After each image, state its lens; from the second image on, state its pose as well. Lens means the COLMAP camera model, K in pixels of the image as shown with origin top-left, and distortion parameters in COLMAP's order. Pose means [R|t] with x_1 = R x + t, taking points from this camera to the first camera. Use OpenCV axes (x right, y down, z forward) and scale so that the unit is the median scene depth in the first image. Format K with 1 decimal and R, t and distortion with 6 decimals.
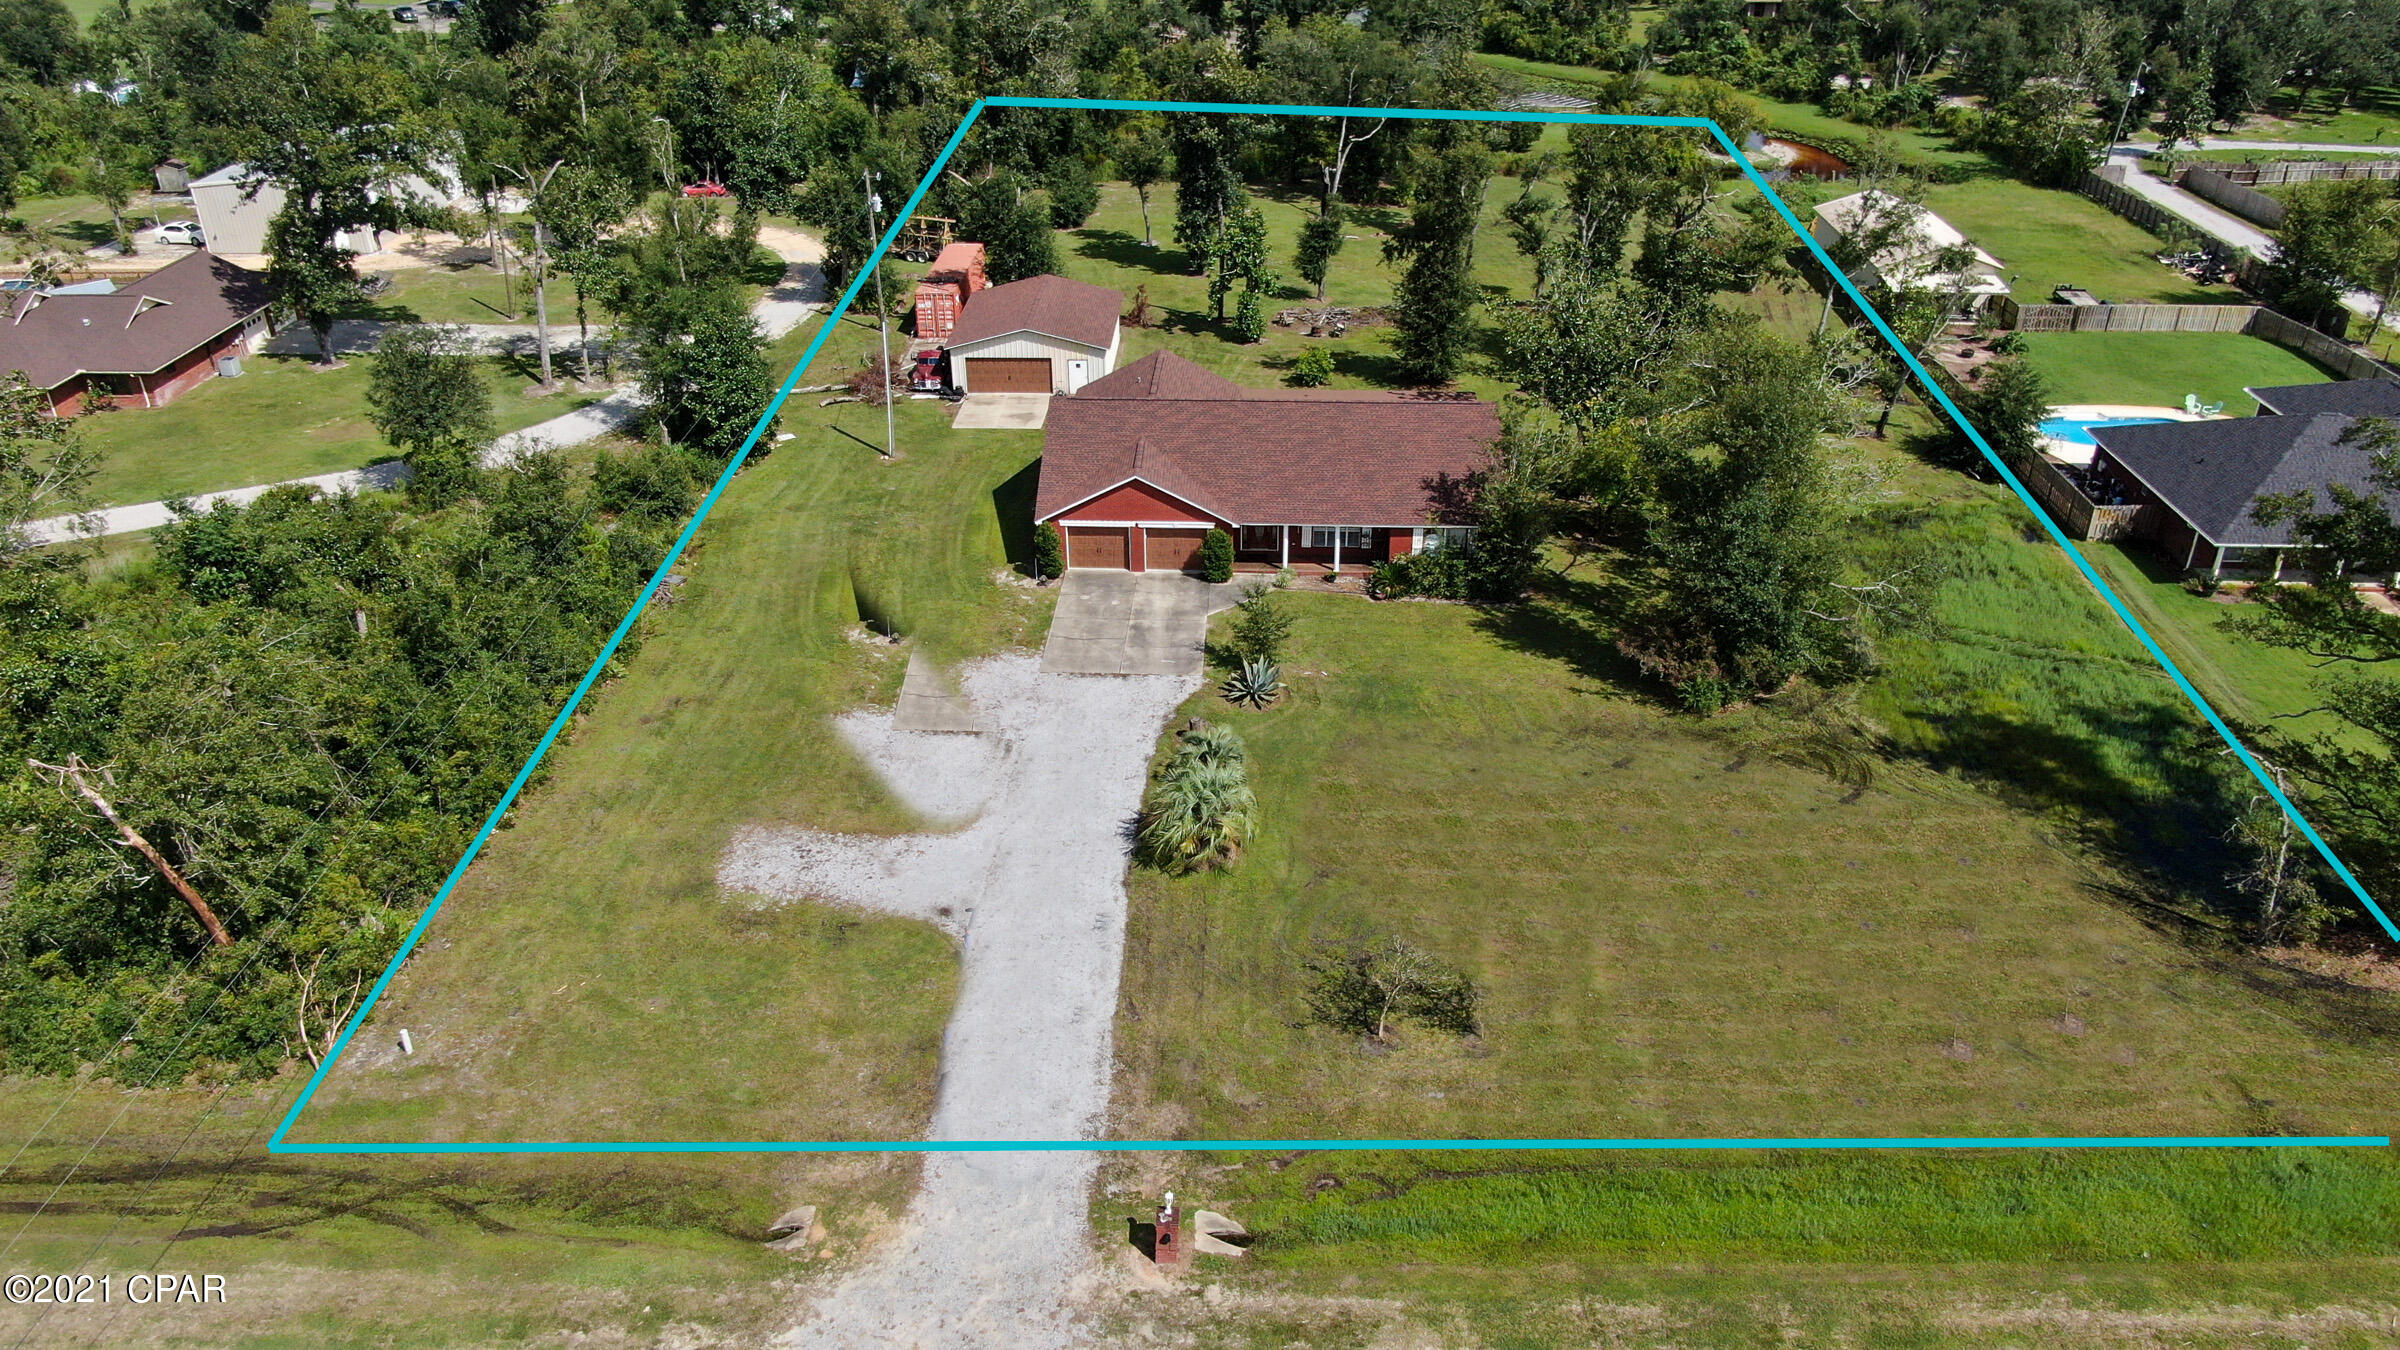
lens RADIAL K [[1738.1, 0, 1195.2], [0, 1738.1, 671.1], [0, 0, 1]] dist [-0.013196, -0.007632]
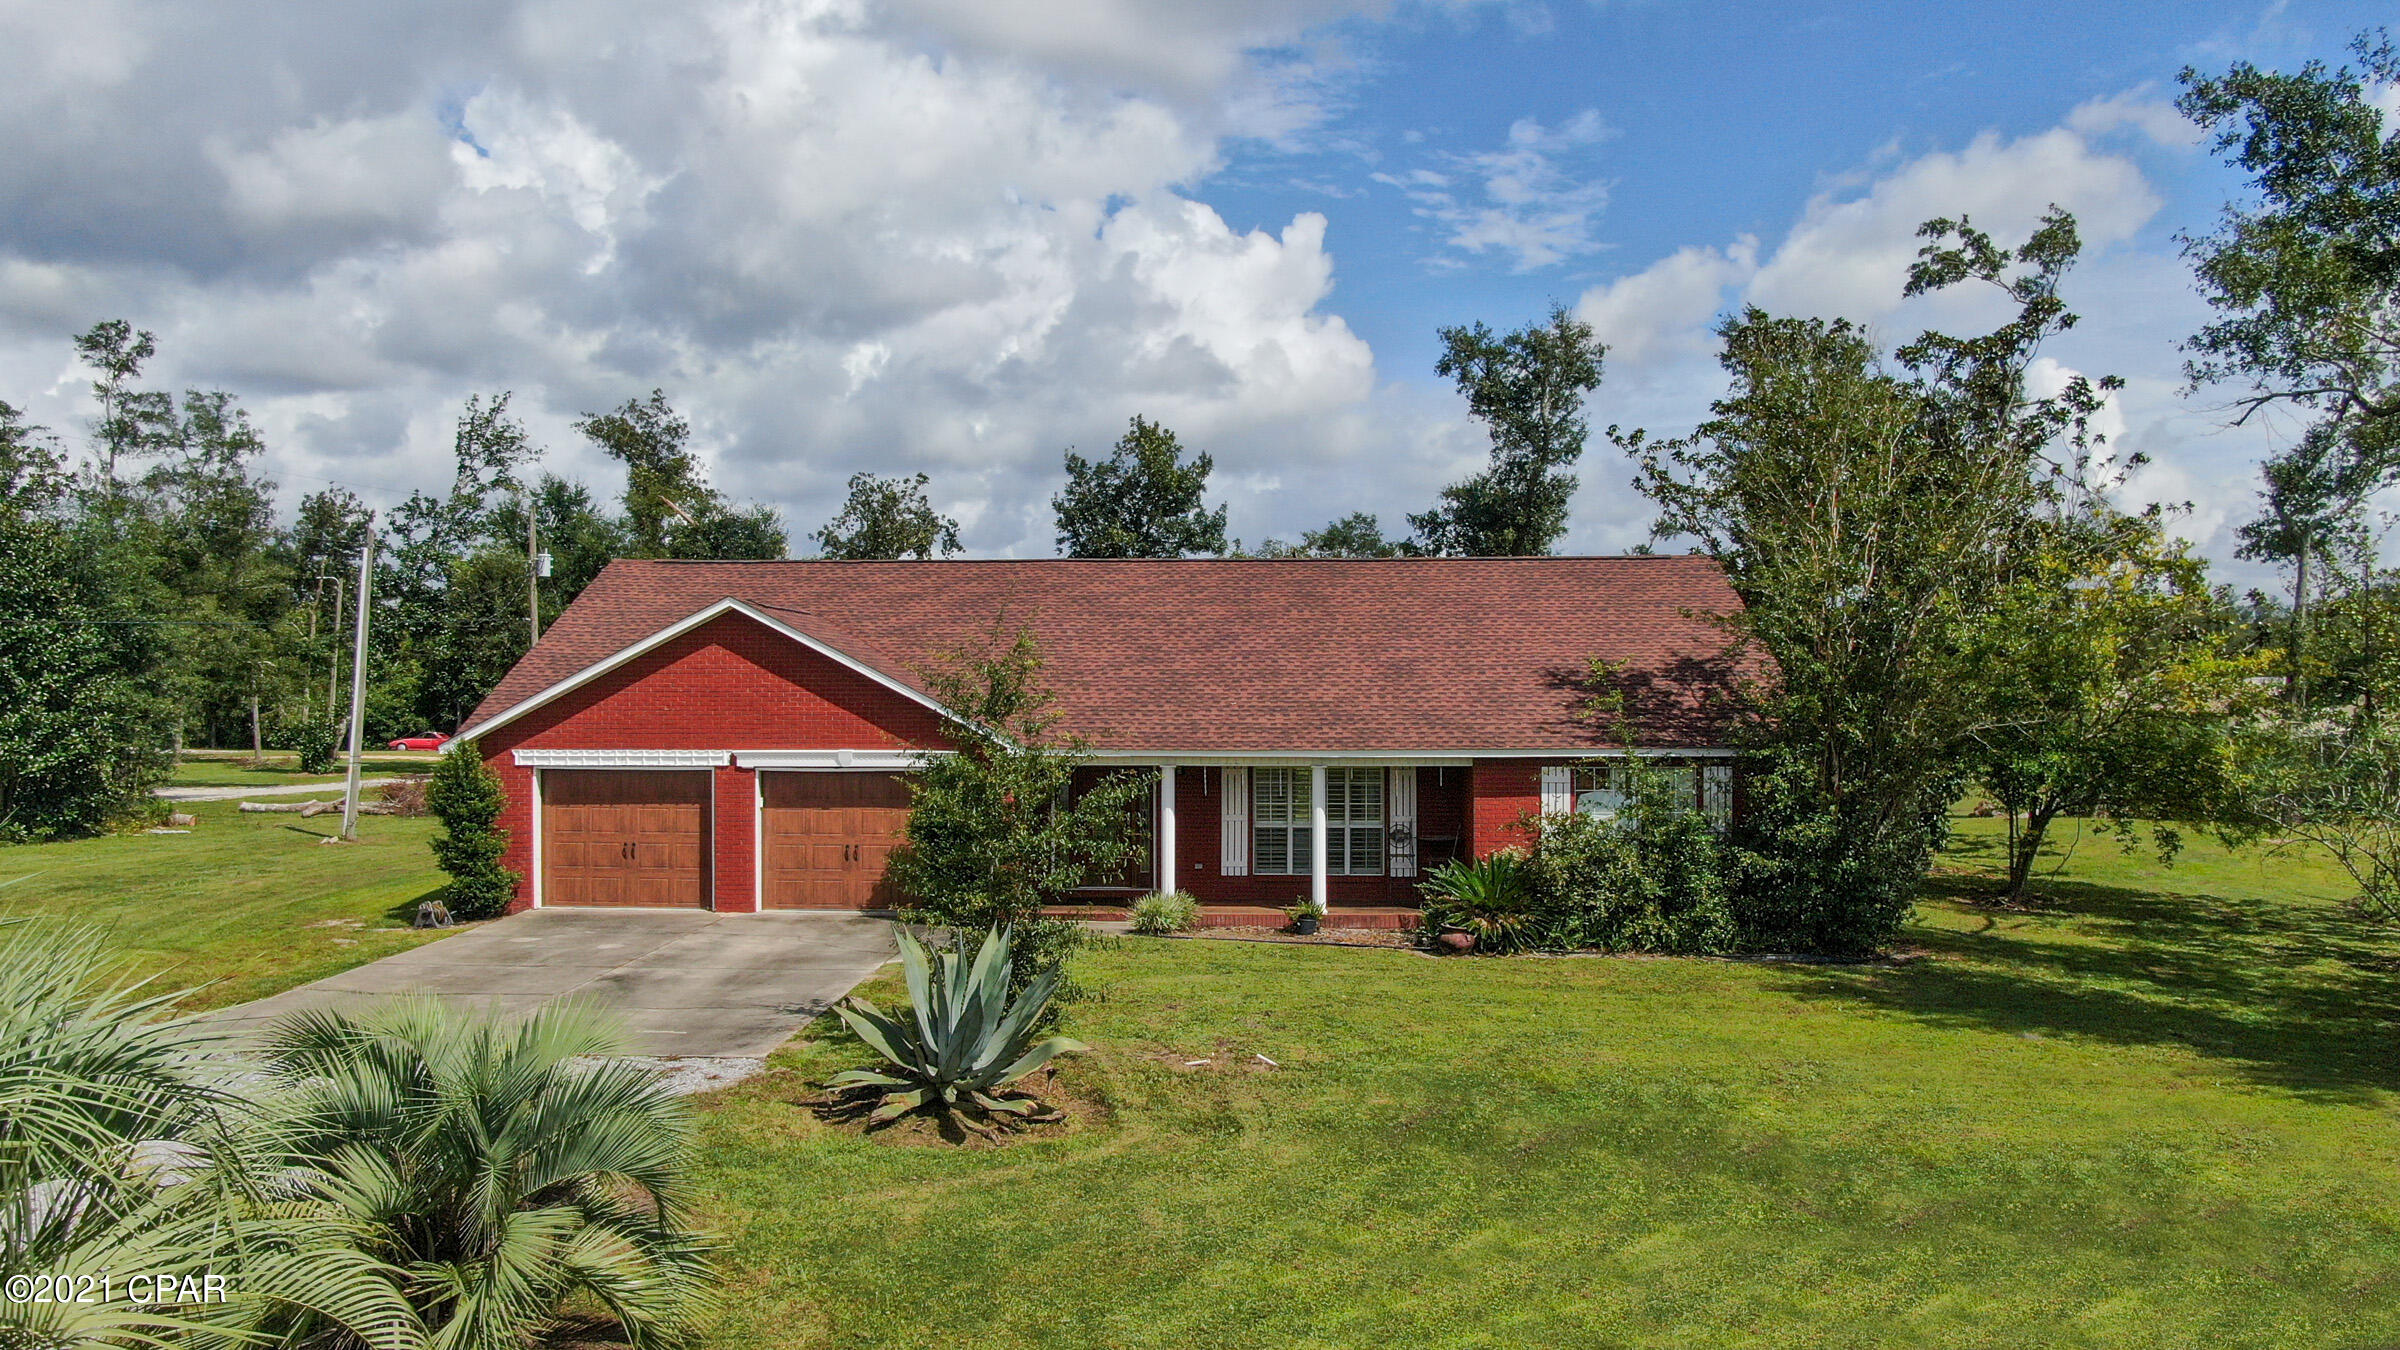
lens RADIAL K [[1738.1, 0, 1200.9], [0, 1738.1, 666.2], [0, 0, 1]] dist [-0.013196, -0.007632]
pose [[0.999978, 0.004035, -0.005277, 0.047423], [-0.006090, 0.874142, -0.485632, 0.051584], [0.002653, 0.485653, 0.874148, 0.541610]]
